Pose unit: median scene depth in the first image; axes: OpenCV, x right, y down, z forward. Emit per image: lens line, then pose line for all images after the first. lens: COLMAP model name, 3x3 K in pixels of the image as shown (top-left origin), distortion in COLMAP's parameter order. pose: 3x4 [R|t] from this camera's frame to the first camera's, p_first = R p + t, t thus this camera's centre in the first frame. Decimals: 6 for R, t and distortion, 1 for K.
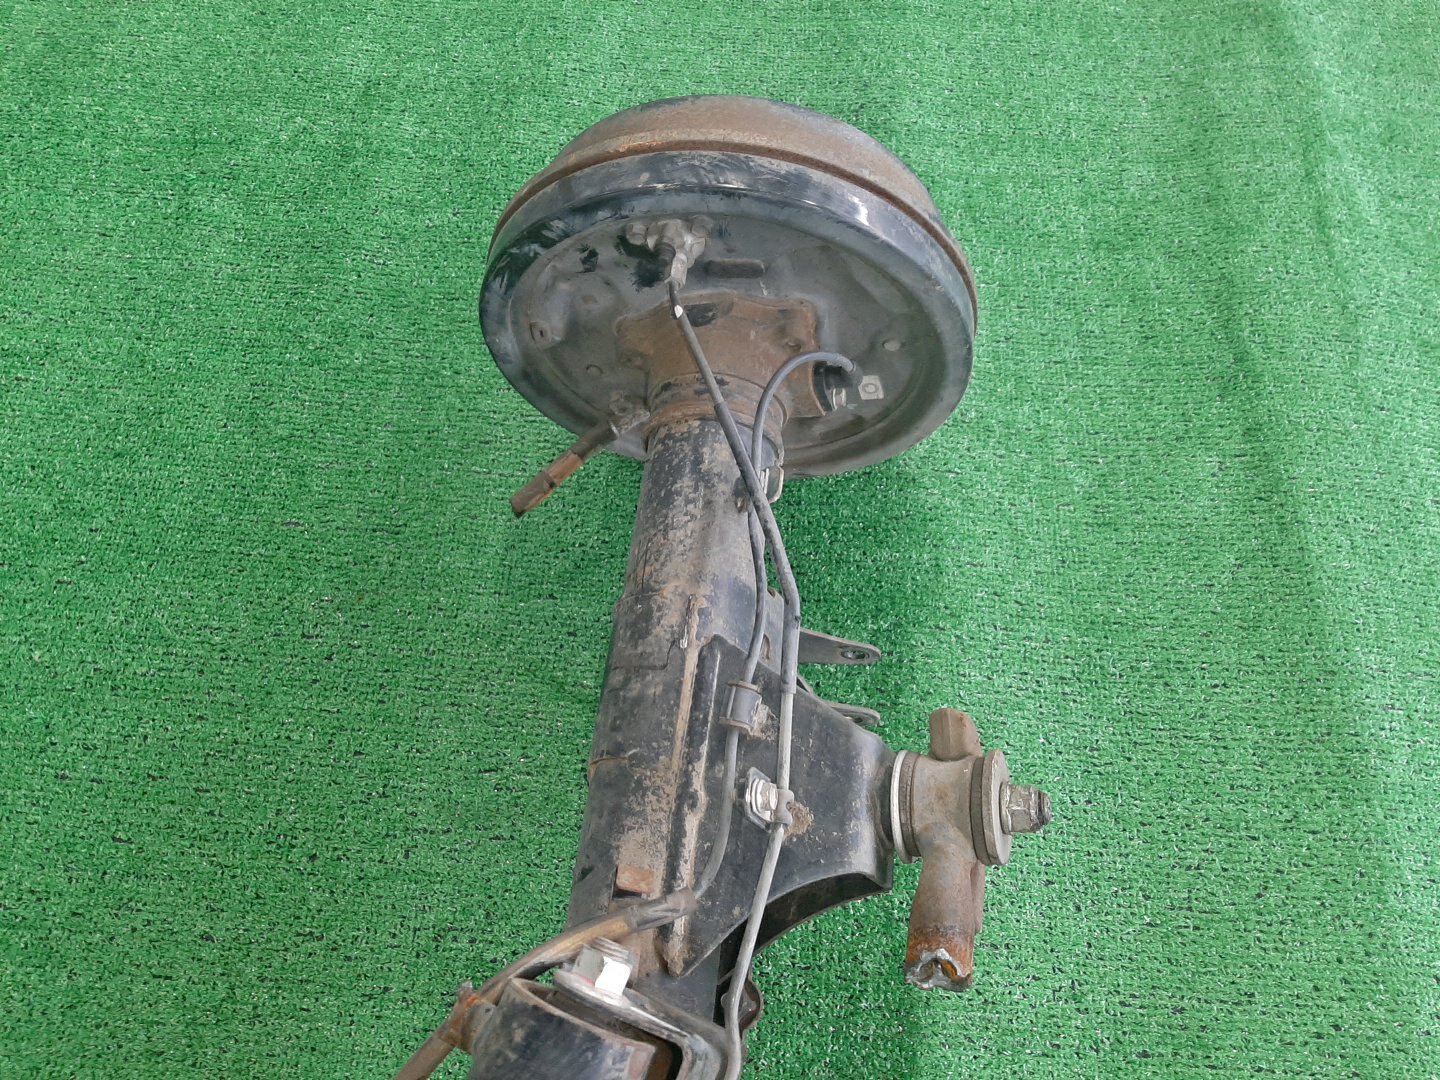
lens RADIAL K [[1119.5, 0, 727.5], [0, 1119.5, 515.8], [0, 0, 1]] dist [0.002775, -0.065030]
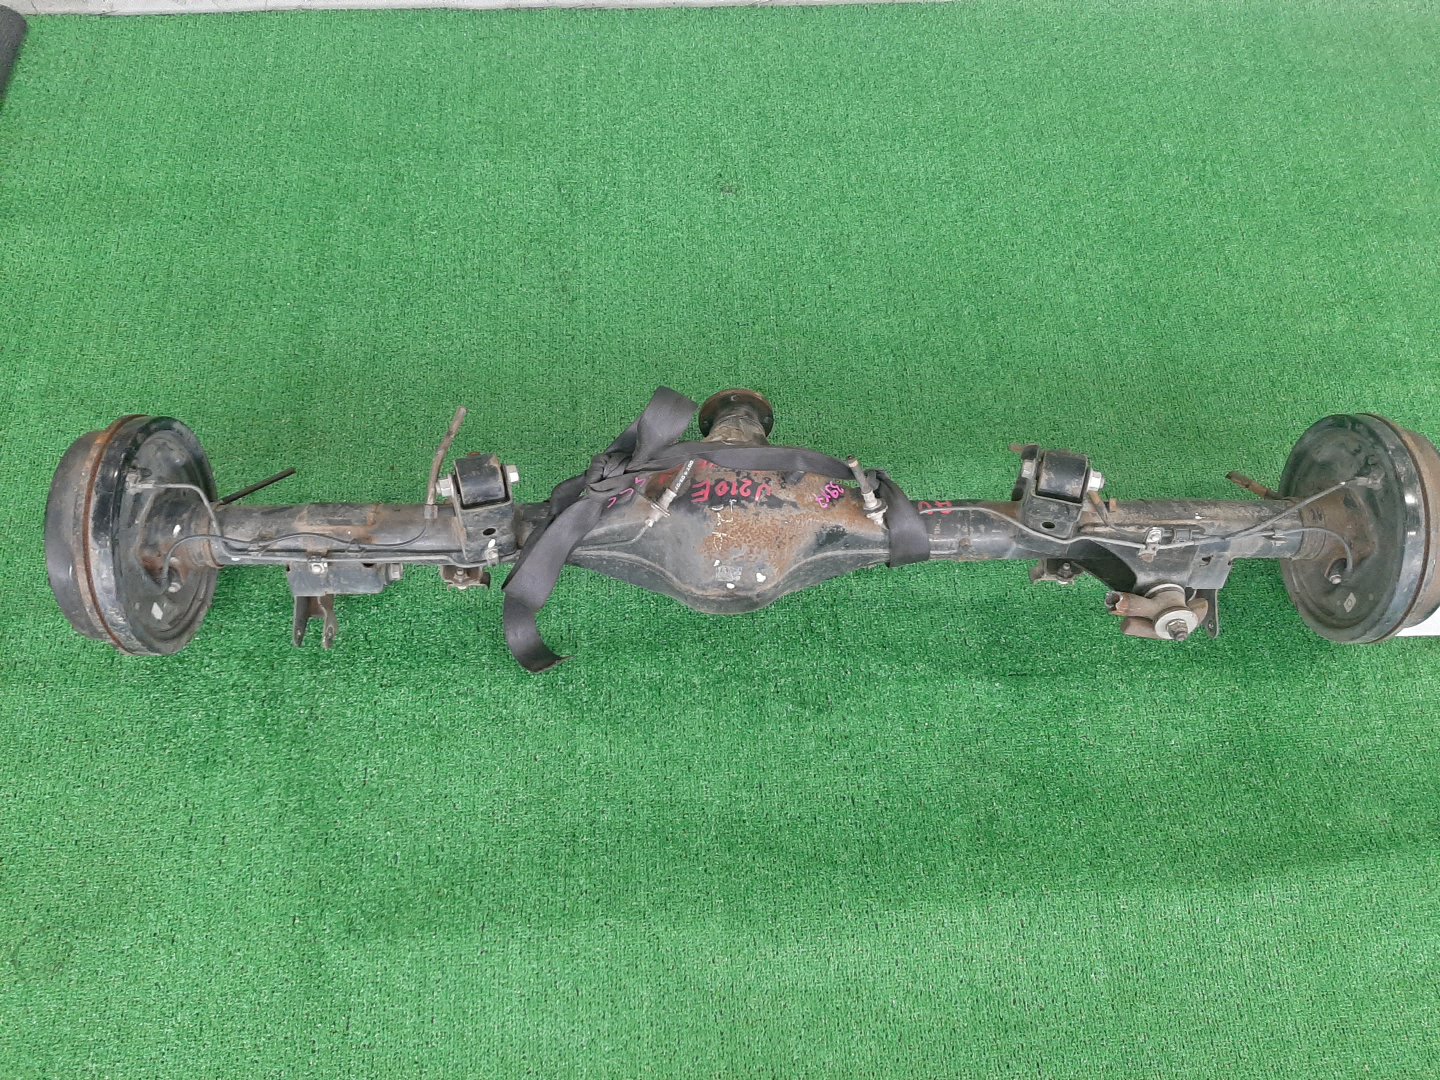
lens RADIAL K [[1119.5, 0, 730.9], [0, 1119.5, 526.1], [0, 0, 1]] dist [0.002775, -0.065030]
pose [[0.141481, 0.888916, -0.435674, 0.843015], [-0.892995, 0.304545, 0.331379, 0.204999], [0.427251, 0.342171, 0.836885, -1.412388]]
